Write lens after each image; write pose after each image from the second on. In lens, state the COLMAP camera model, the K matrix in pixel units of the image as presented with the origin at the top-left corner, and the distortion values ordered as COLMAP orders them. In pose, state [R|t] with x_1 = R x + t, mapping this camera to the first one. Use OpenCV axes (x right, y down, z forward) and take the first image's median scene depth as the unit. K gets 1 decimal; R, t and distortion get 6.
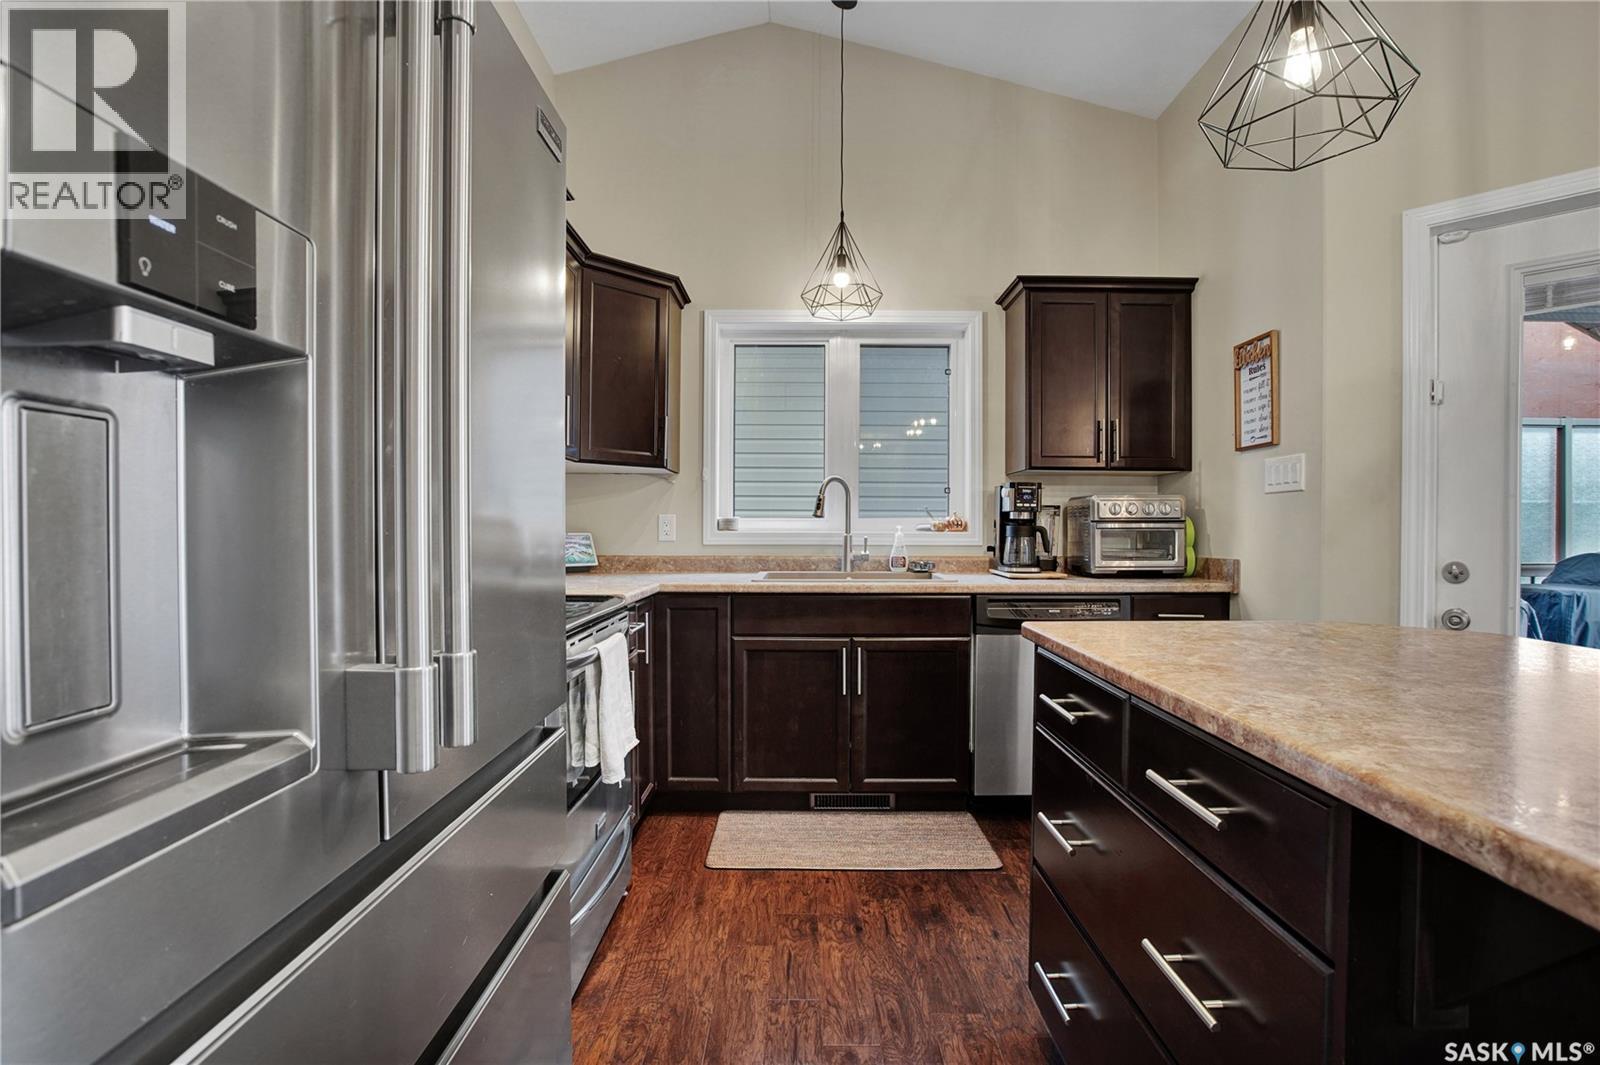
lens RADIAL K [[759.1, 0, 800.0], [0, 759.1, 532.5], [0, 0, 1]] dist [-0.019043, 0.000206]
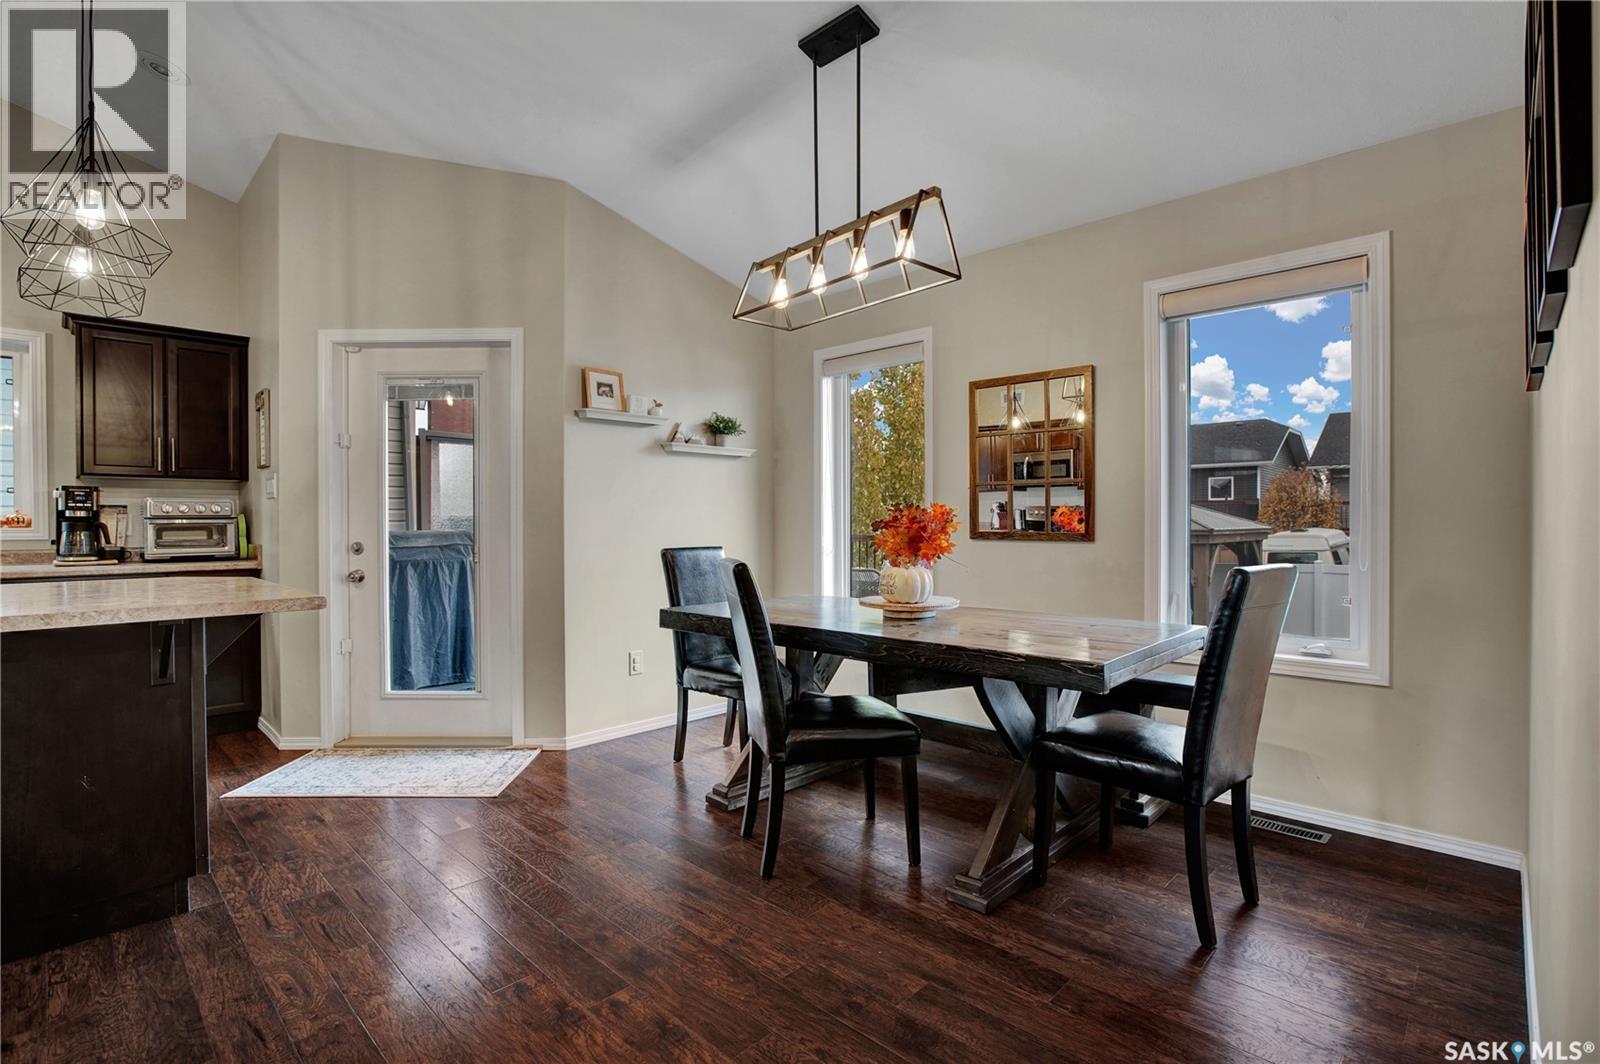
lens RADIAL K [[759.1, 0, 800.0], [0, 759.1, 532.0], [0, 0, 1]] dist [-0.019043, 0.000206]
pose [[0.693671, -0.015946, 0.720116, 0.236369], [0.011817, 0.999872, 0.010758, 0.007382], [-0.720195, 0.001047, 0.693771, -0.630108]]
